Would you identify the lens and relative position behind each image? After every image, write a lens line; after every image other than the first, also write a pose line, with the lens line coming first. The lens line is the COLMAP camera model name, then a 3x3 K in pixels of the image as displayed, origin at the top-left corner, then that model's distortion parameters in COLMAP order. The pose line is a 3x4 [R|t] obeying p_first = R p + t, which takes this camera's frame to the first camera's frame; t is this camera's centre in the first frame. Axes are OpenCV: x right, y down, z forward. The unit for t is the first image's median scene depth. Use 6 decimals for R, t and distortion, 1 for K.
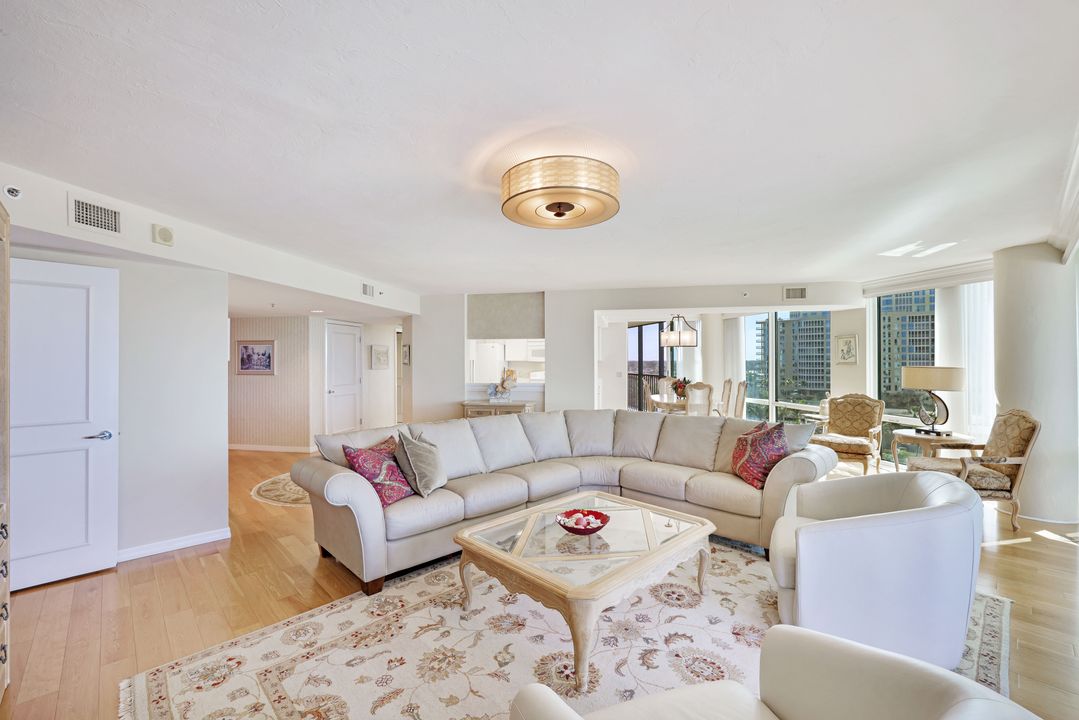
lens RADIAL K [[449.2, 0, 529.0], [0, 449.2, 362.1], [0, 0, 1]] dist [0.002378, -0.000013]
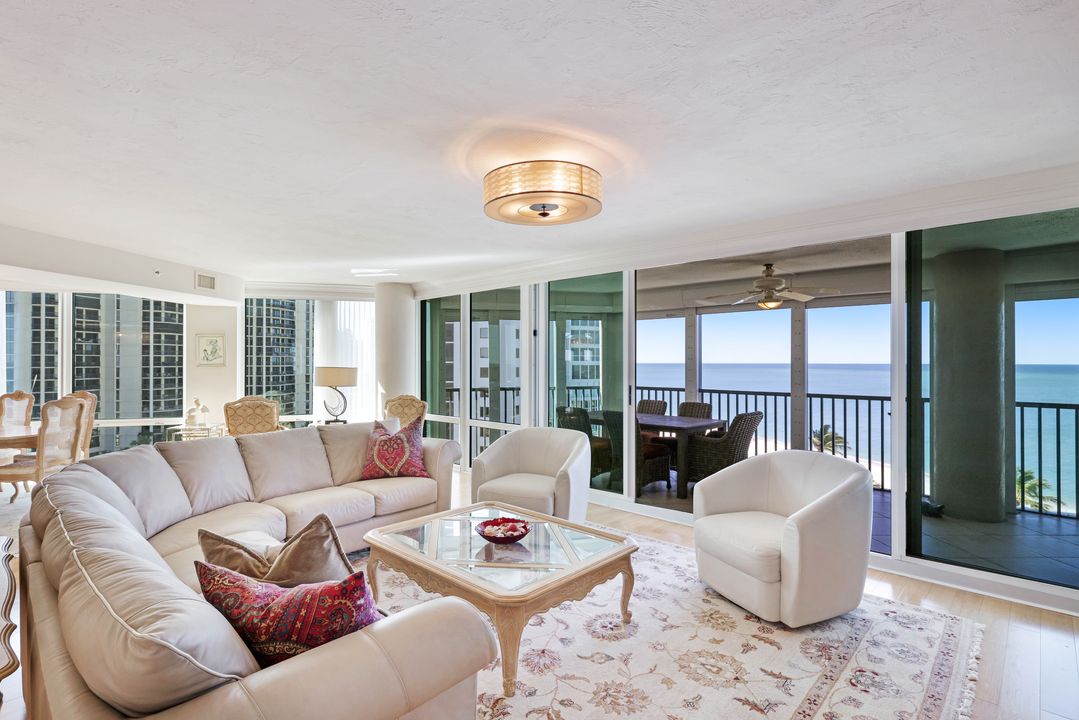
lens RADIAL K [[545.0, 0, 543.4], [0, 545.0, 354.0], [0, 0, 1]] dist [0.006630, -0.000813]
pose [[-0.063142, 0.015193, 0.997889, -0.550446], [0.004659, 0.999878, -0.014928, 0.000461], [-0.997994, 0.003706, -0.063205, 0.521588]]
